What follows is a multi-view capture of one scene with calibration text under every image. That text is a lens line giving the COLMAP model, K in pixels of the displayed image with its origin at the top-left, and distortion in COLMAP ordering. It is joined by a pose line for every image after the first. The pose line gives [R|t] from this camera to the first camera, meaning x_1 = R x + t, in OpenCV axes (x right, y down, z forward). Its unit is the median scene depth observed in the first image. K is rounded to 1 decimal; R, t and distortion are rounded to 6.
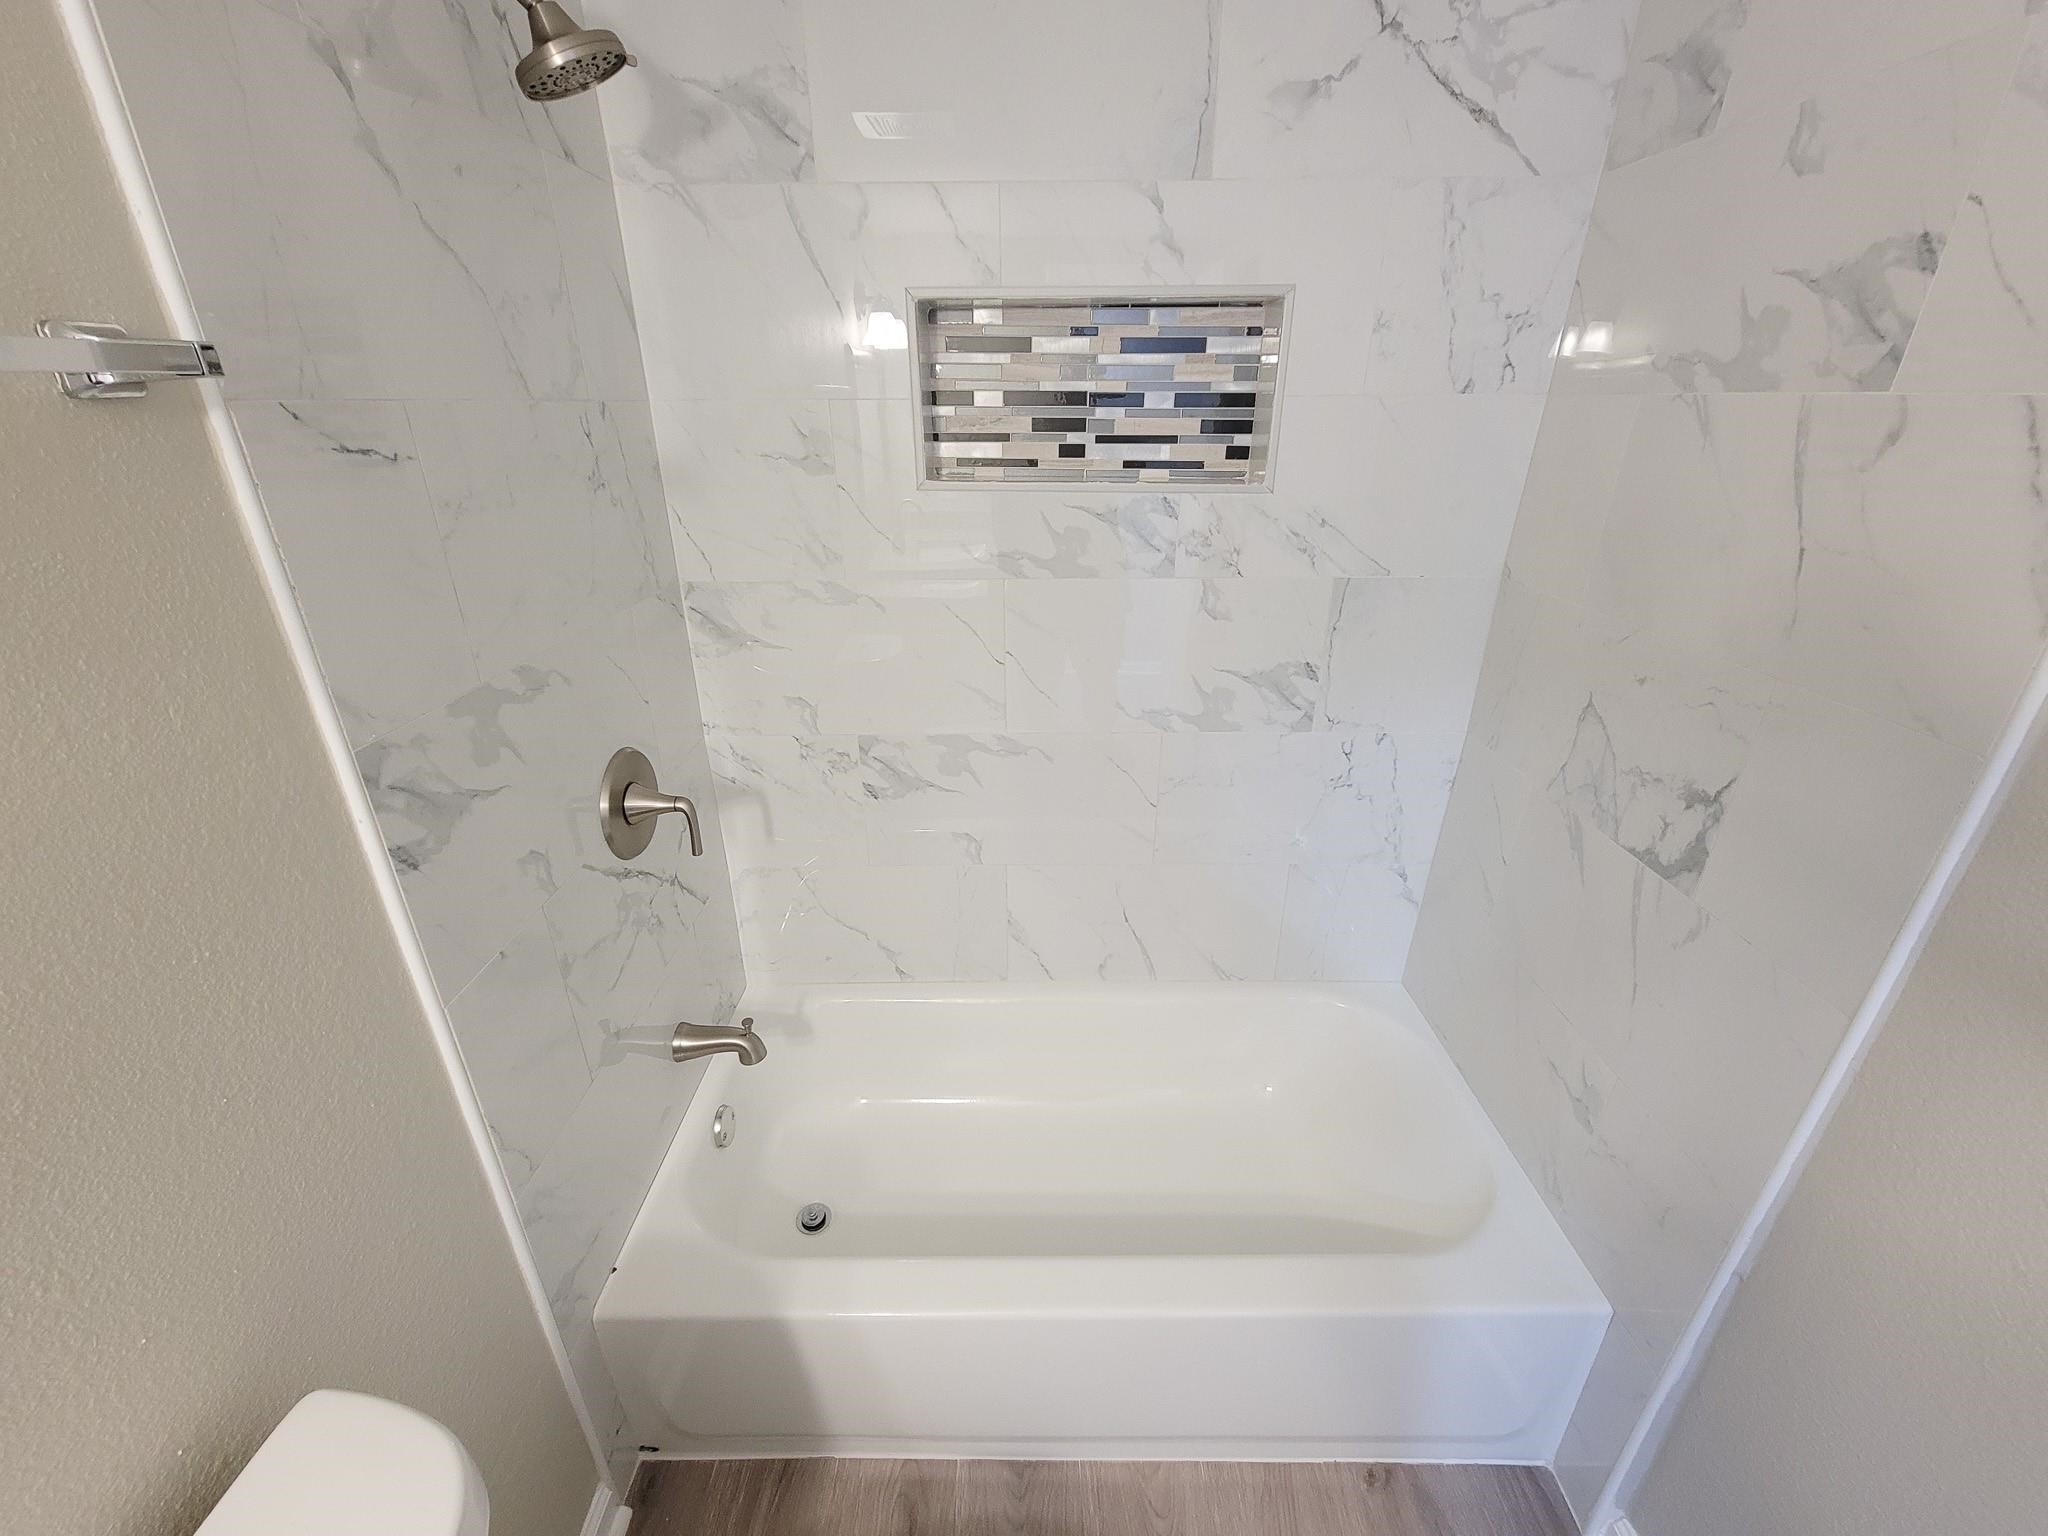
lens RADIAL K [[860.6, 0, 1038.0], [0, 860.6, 813.0], [0, 0, 1]] dist [-0.000886, -0.000693]
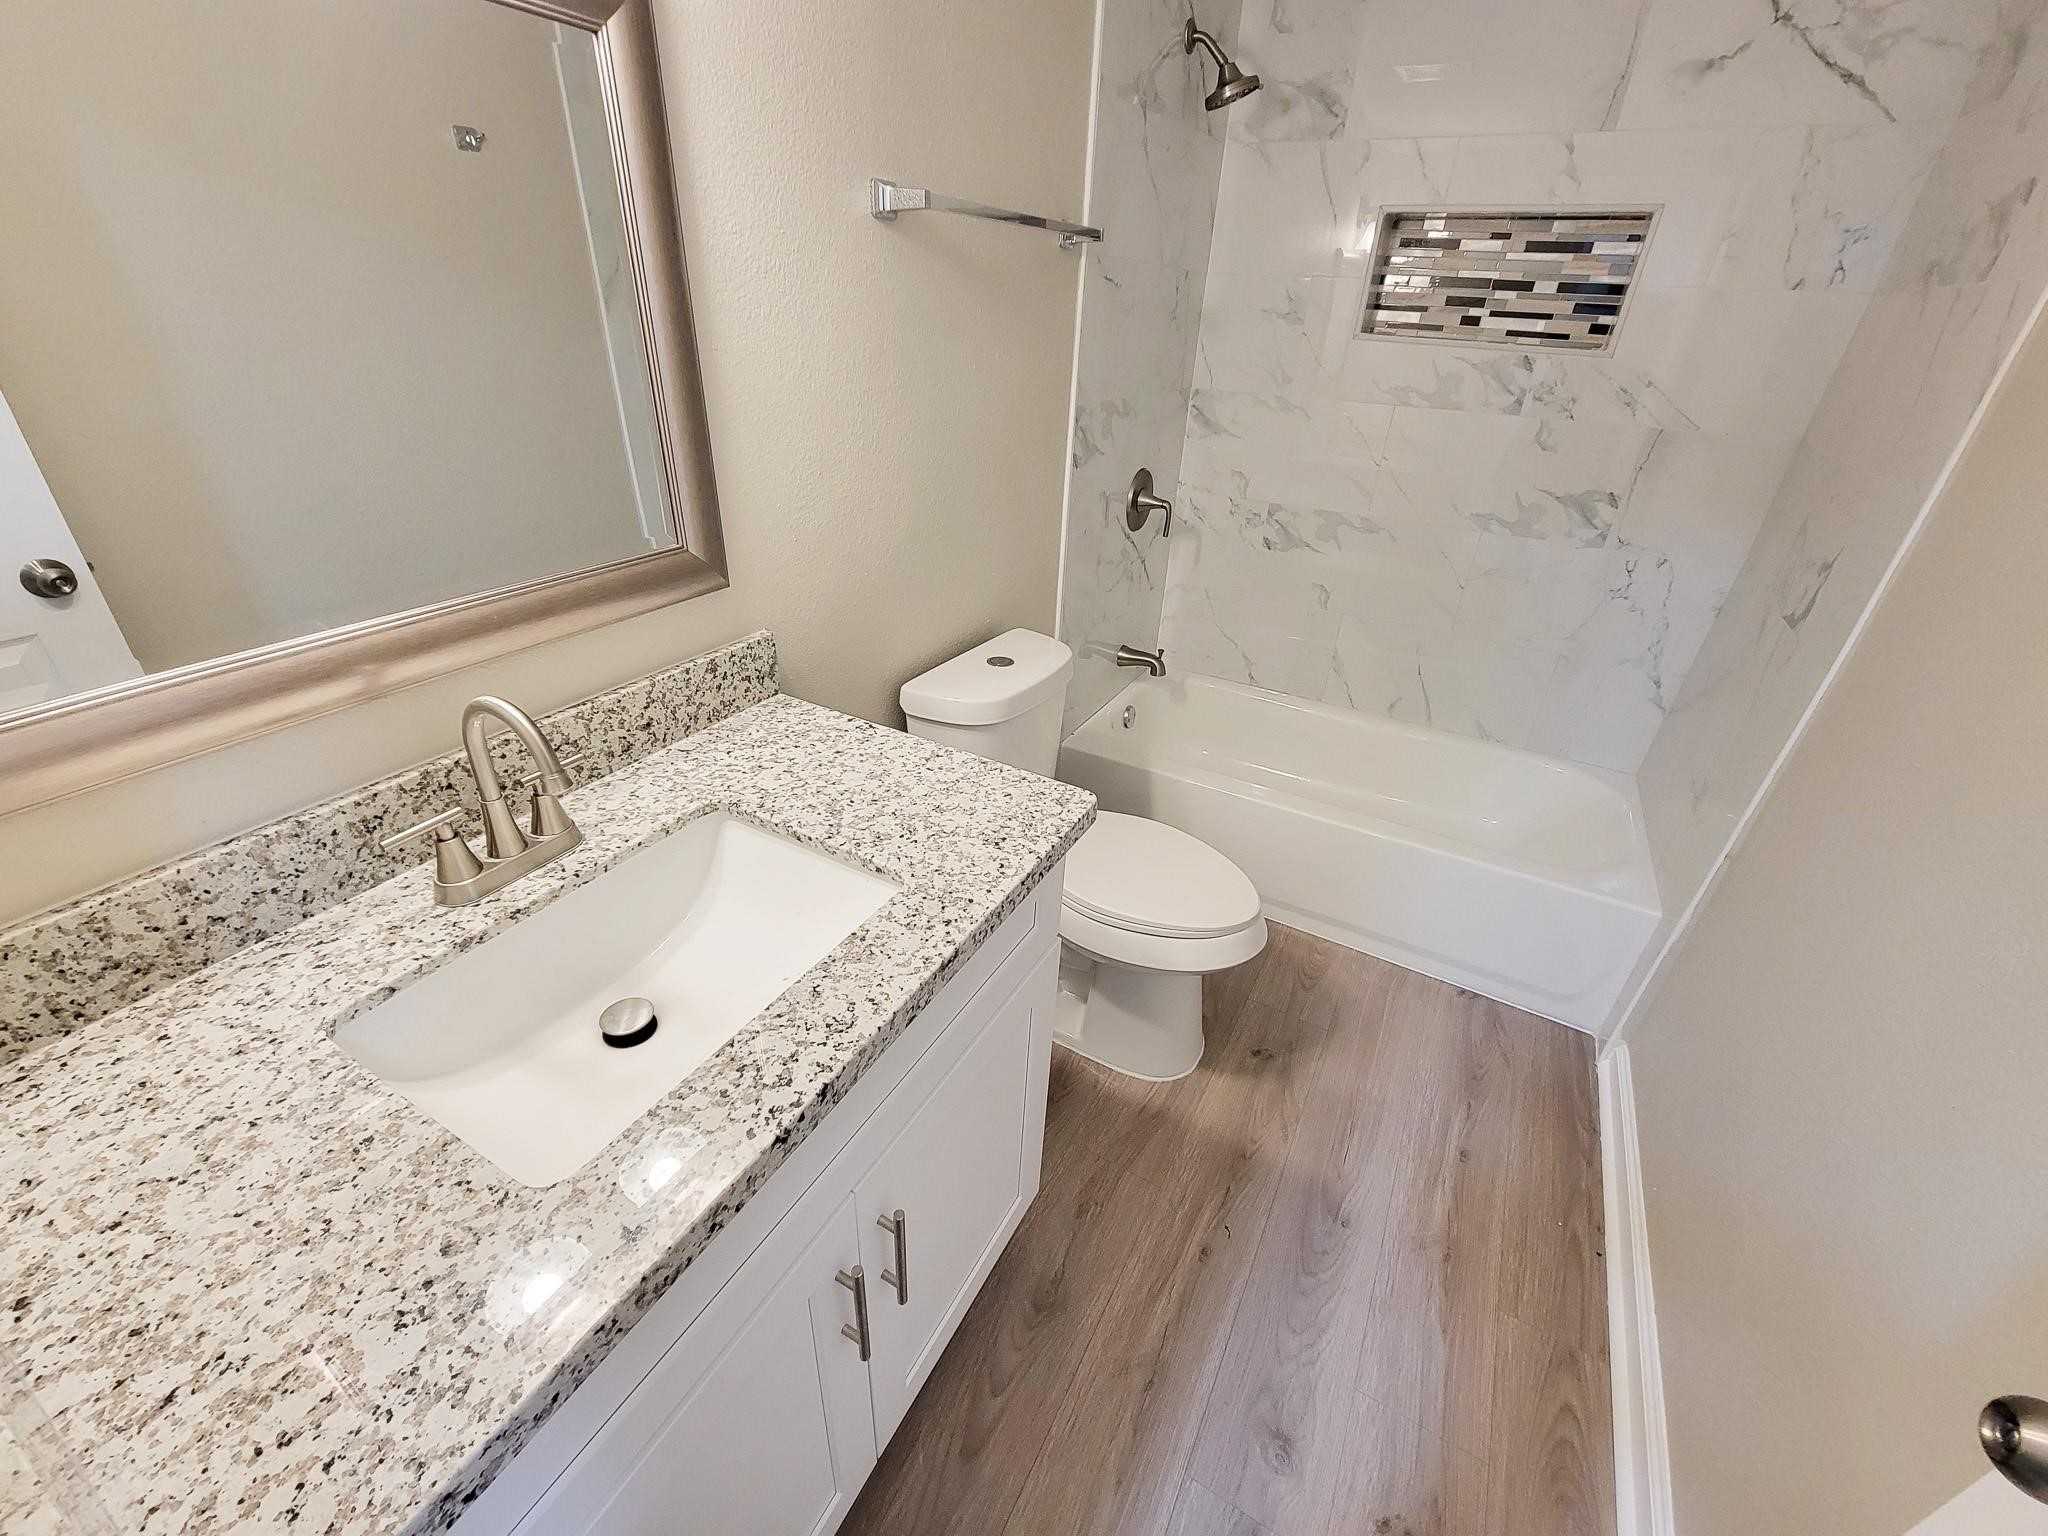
lens RADIAL K [[834.3, 0, 1032.4], [0, 834.3, 787.4], [0, 0, 1]] dist [0.001999, -0.003682]
pose [[0.876020, 0.276189, -0.395360, 0.171323], [-0.247848, 0.961061, 0.122204, 0.361652], [0.413716, -0.009064, 0.910361, -0.622804]]
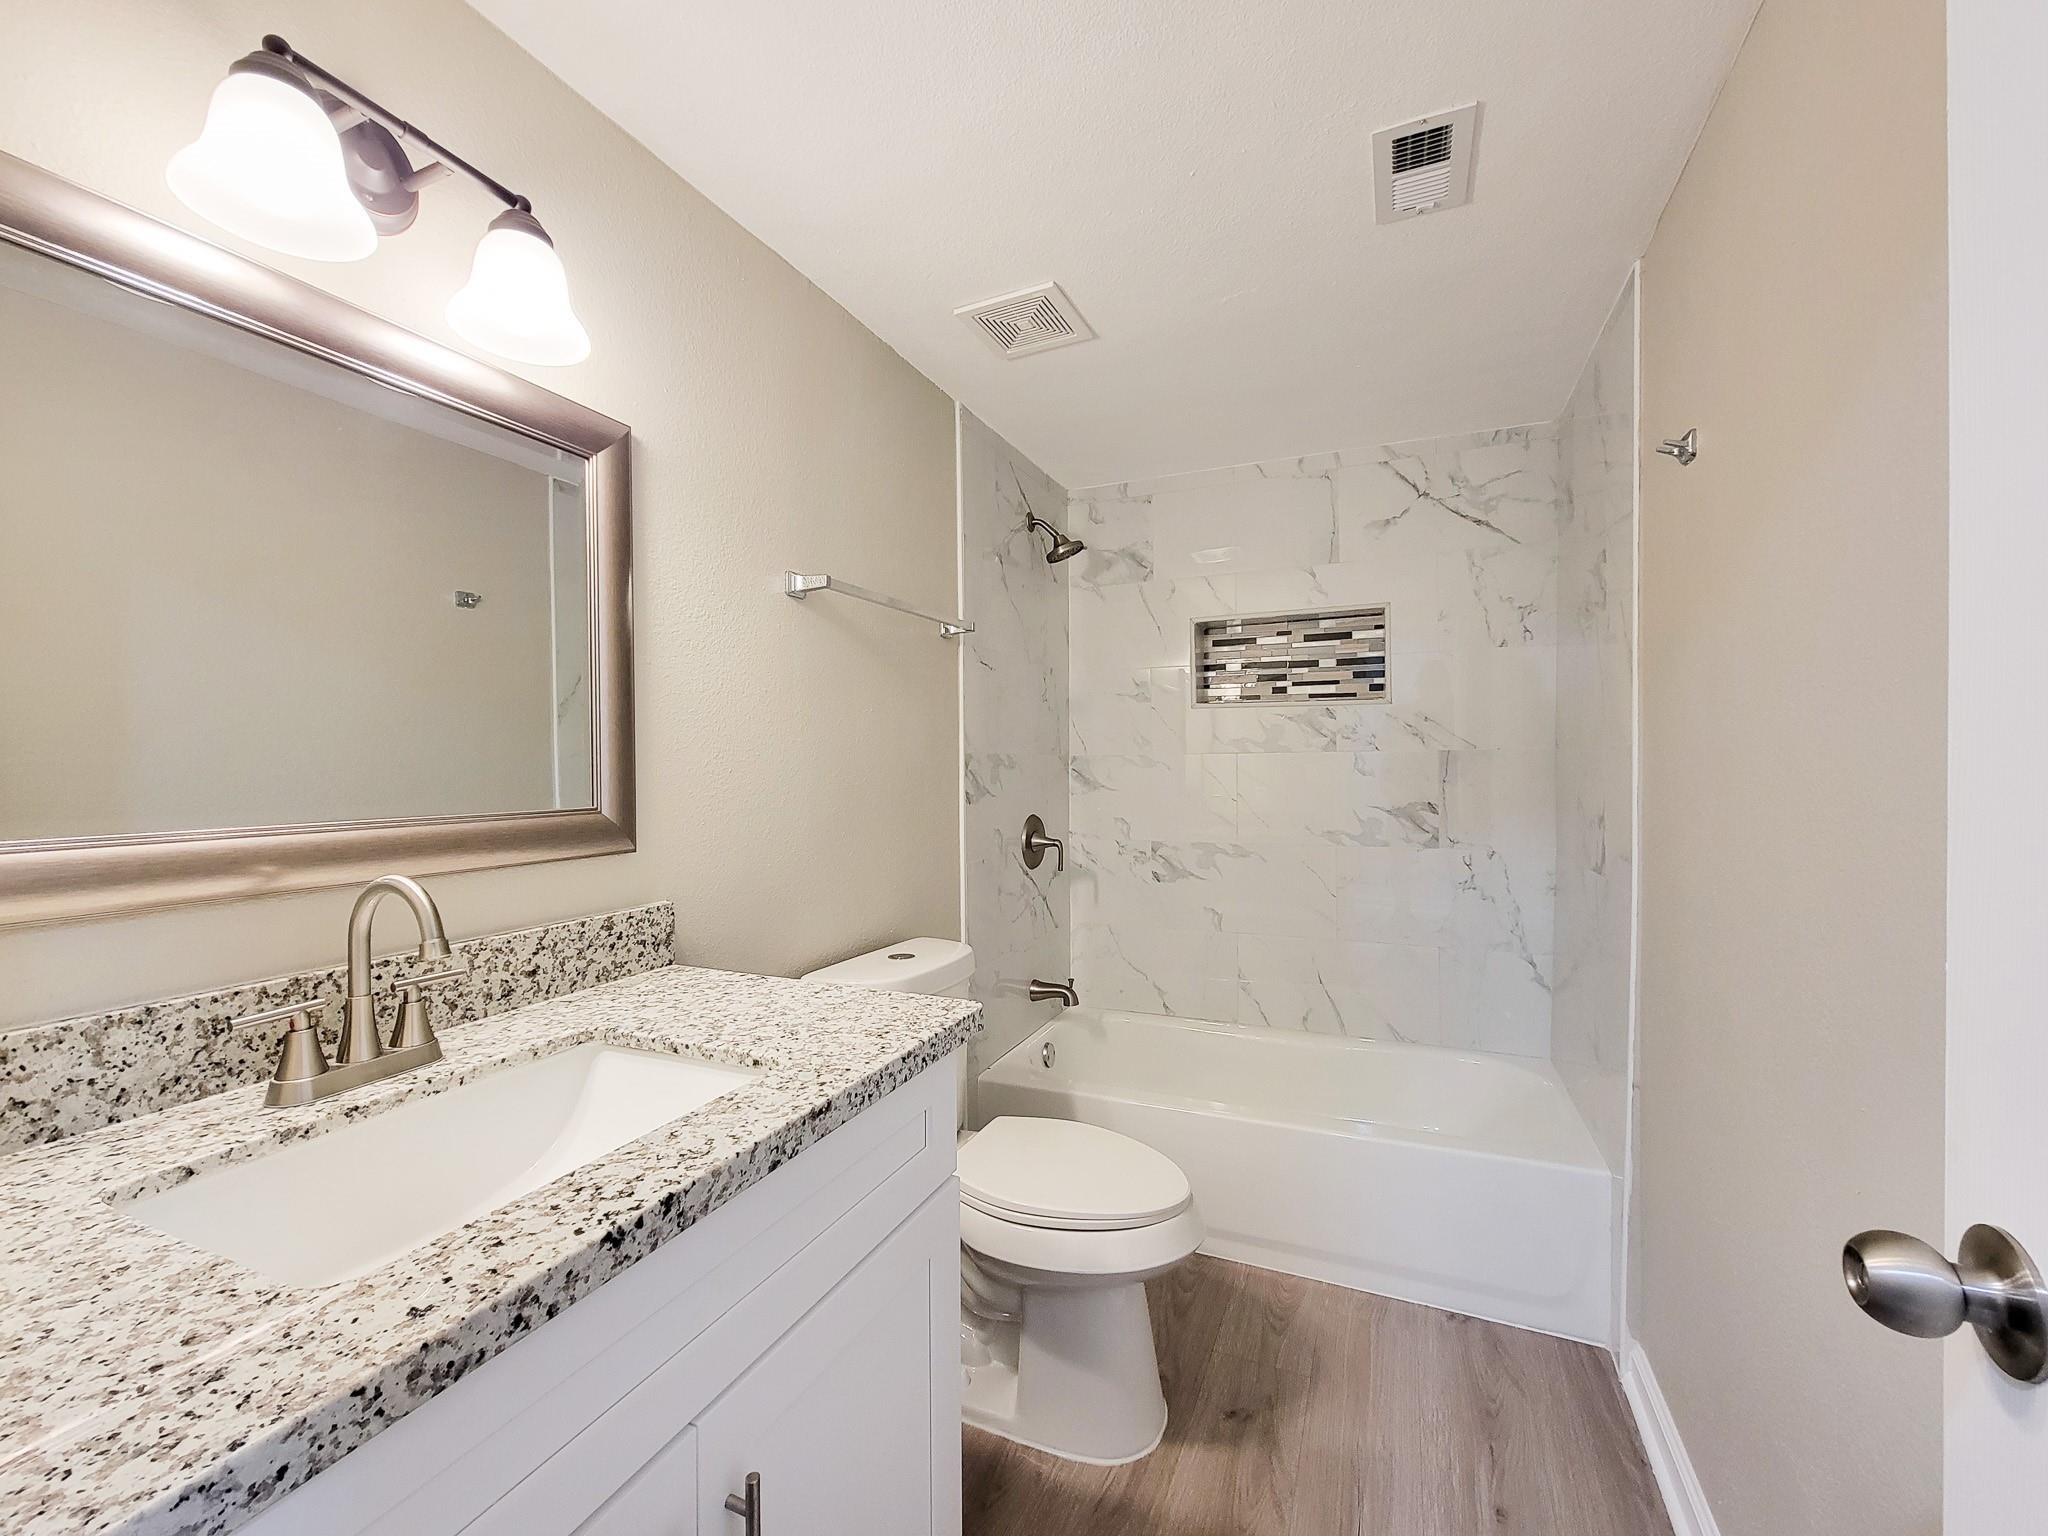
lens RADIAL K [[840.5, 0, 1036.2], [0, 840.5, 763.3], [0, 0, 1]] dist [0.001091, -0.004396]
pose [[0.922425, -0.007601, -0.386102, 0.259232], [-0.155652, 0.907679, -0.389732, 0.514684], [0.353419, 0.419596, 0.836082, -0.636227]]
